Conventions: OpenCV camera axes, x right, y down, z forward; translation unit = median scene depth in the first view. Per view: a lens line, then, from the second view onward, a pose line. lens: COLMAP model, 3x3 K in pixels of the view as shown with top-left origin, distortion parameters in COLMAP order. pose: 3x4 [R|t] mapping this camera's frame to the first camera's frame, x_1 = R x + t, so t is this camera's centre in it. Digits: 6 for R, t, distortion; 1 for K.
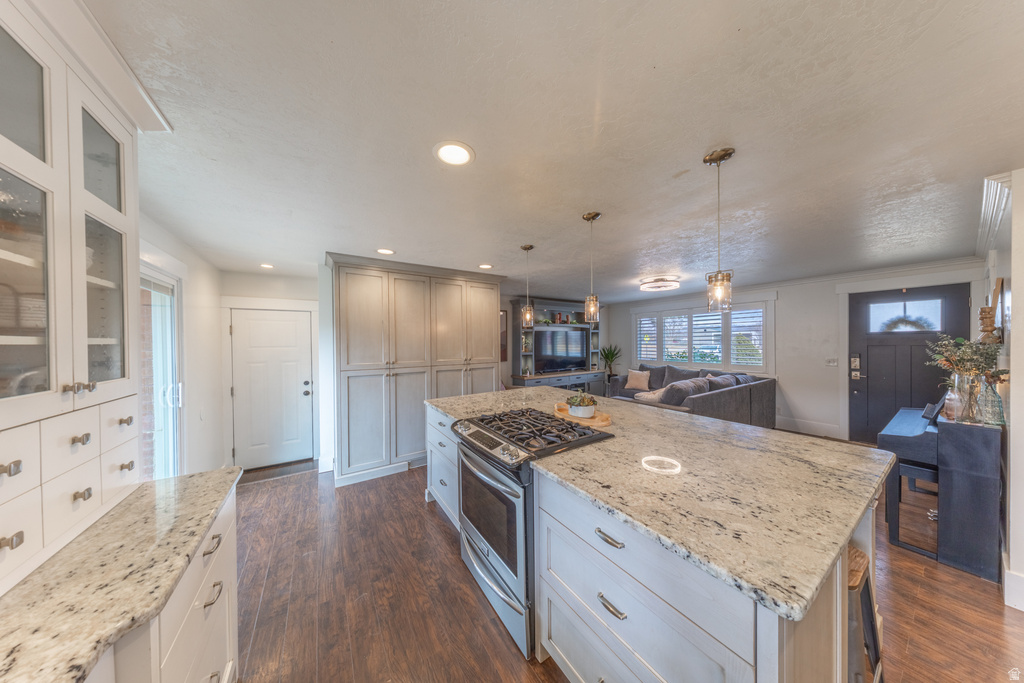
lens RADIAL K [[291.0, 0, 515.0], [0, 291.0, 341.5], [0, 0, 1]] dist [0.000000, -0.000251]
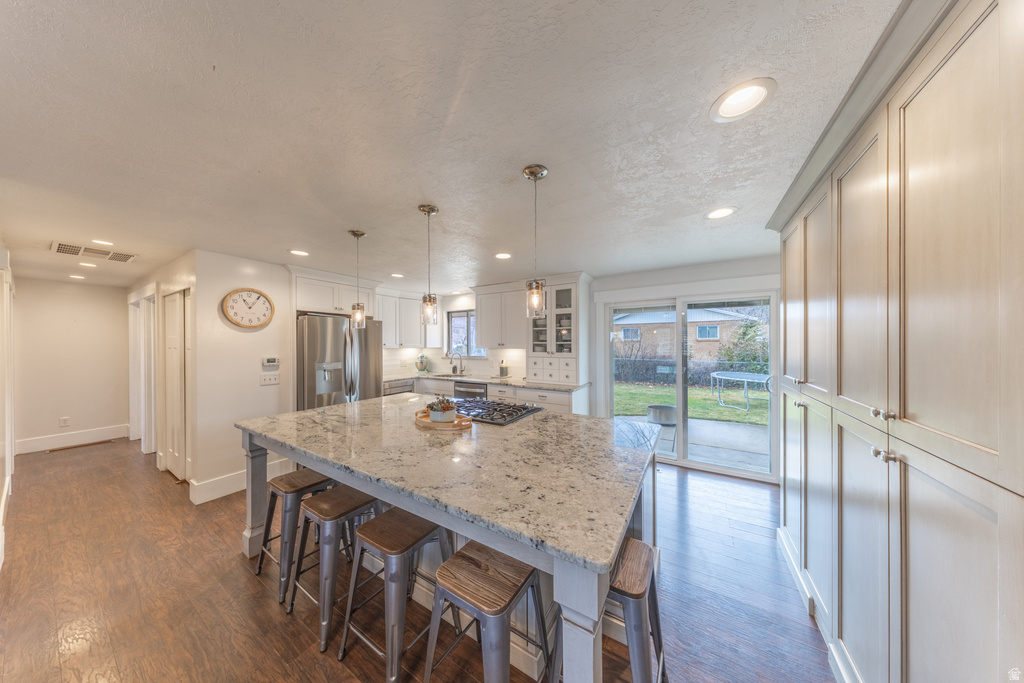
lens RADIAL K [[291.0, 0, 514.9], [0, 291.0, 343.8], [0, 0, 1]] dist [0.000000, -0.000251]
pose [[-0.906967, 0.009452, -0.421095, 0.753957], [0.008065, 0.999955, 0.005076, -0.011683], [0.421124, 0.001208, -0.907002, 3.644734]]
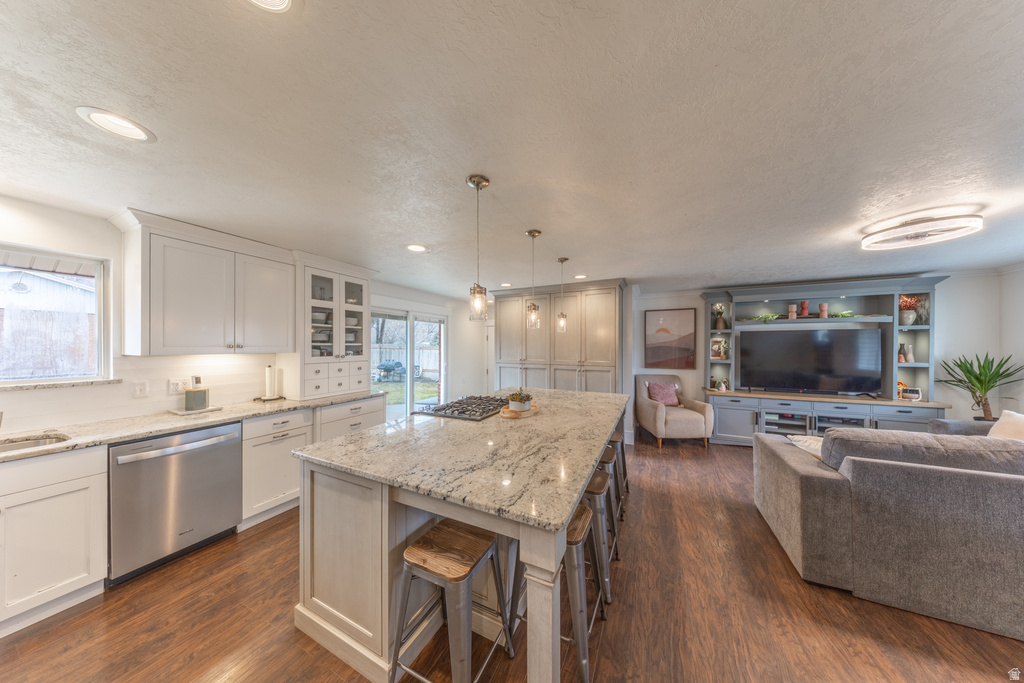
lens RADIAL K [[291.0, 0, 520.7], [0, 291.0, 346.0], [0, 0, 1]] dist [0.000000, -0.000251]
pose [[0.526308, 0.007428, -0.850261, 2.198067], [-0.003514, 0.999972, 0.006561, -0.009896], [0.850286, -0.000465, 0.526320, 0.718541]]
